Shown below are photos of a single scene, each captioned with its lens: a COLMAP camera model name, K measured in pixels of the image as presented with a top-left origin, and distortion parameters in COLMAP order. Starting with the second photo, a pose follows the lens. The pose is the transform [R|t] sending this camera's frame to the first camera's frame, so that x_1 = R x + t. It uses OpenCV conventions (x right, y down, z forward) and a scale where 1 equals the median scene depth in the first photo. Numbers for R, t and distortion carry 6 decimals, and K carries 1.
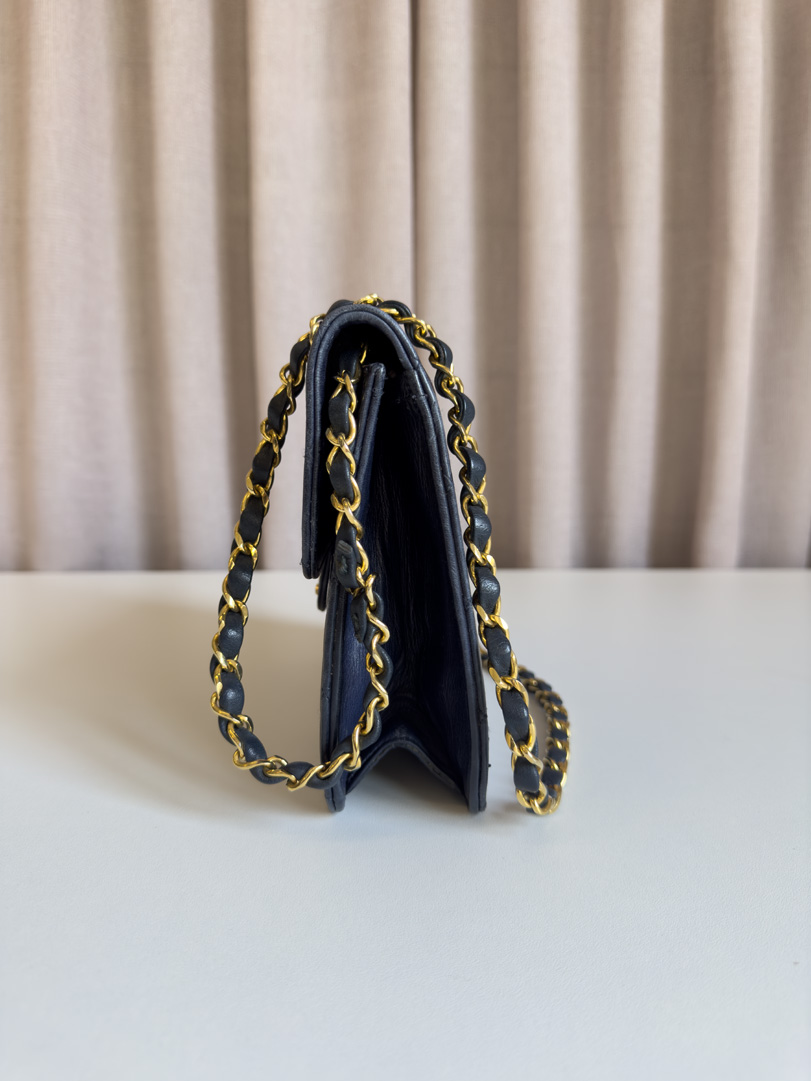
lens RADIAL K [[756.7, 0, 404.2], [0, 756.7, 538.1], [0, 0, 1]] dist [-0.023727, 0.005428]
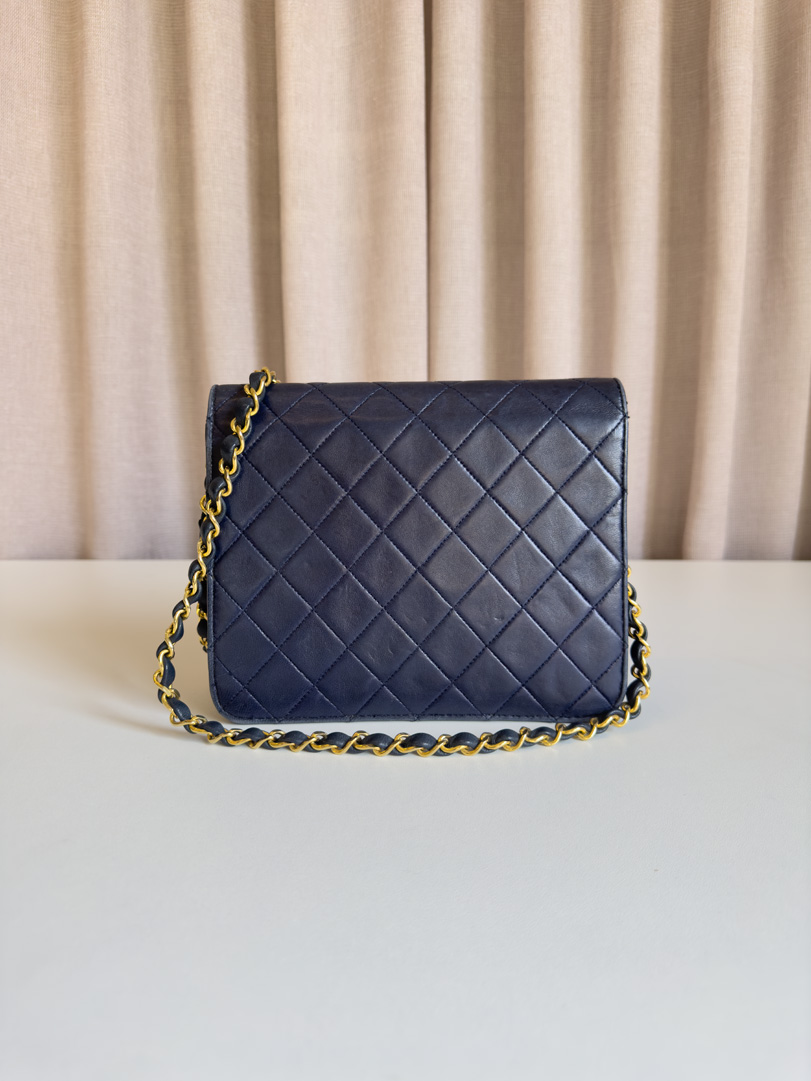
lens RADIAL K [[756.7, 0, 407.7], [0, 756.7, 541.1], [0, 0, 1]] dist [-0.023727, 0.005428]
pose [[0.998674, 0.001524, -0.051453, 0.039647], [0.000241, 0.999412, 0.034288, -0.024803], [0.051475, -0.034255, 0.998087, -0.112473]]
